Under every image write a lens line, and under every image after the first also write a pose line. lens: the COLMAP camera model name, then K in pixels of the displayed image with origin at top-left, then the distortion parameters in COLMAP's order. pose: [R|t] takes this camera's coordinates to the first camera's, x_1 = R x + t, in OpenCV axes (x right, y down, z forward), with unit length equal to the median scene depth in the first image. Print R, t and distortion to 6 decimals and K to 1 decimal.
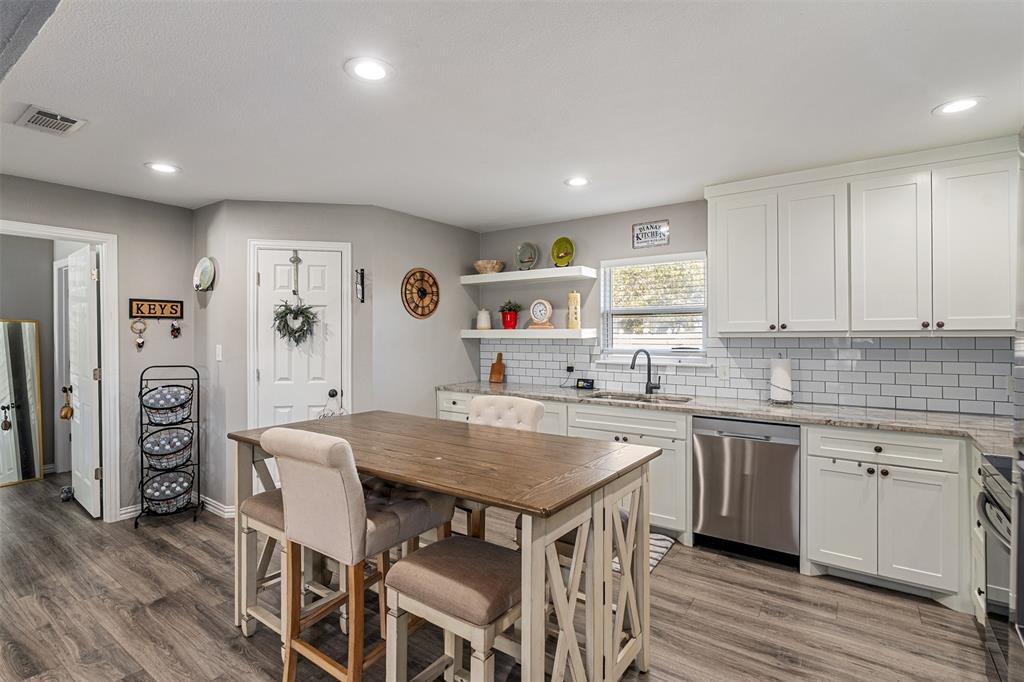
lens RADIAL K [[489.7, 0, 478.1], [0, 489.7, 329.6], [0, 0, 1]] dist [-0.000678, 0.000091]
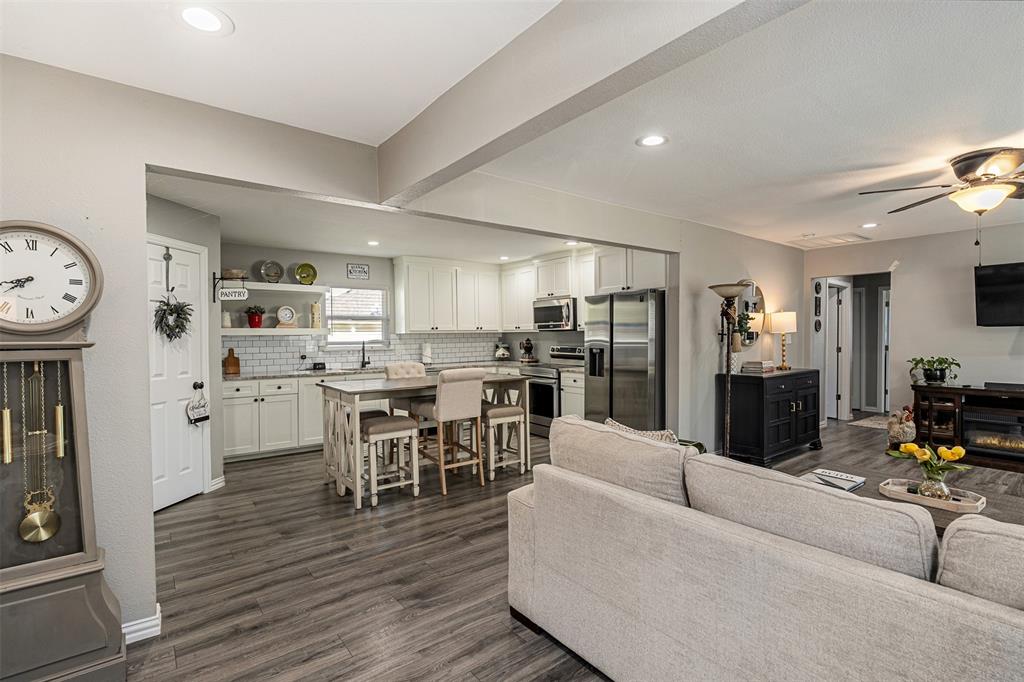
lens RADIAL K [[492.7, 0, 512.0], [0, 492.7, 341.0], [0, 0, 1]] dist [0.001177, 0.000225]
pose [[0.285308, -0.012676, 0.958352, -1.126303], [-0.002067, 0.999902, 0.013840, 0.015653], [-0.958434, -0.005929, 0.285253, 0.031190]]
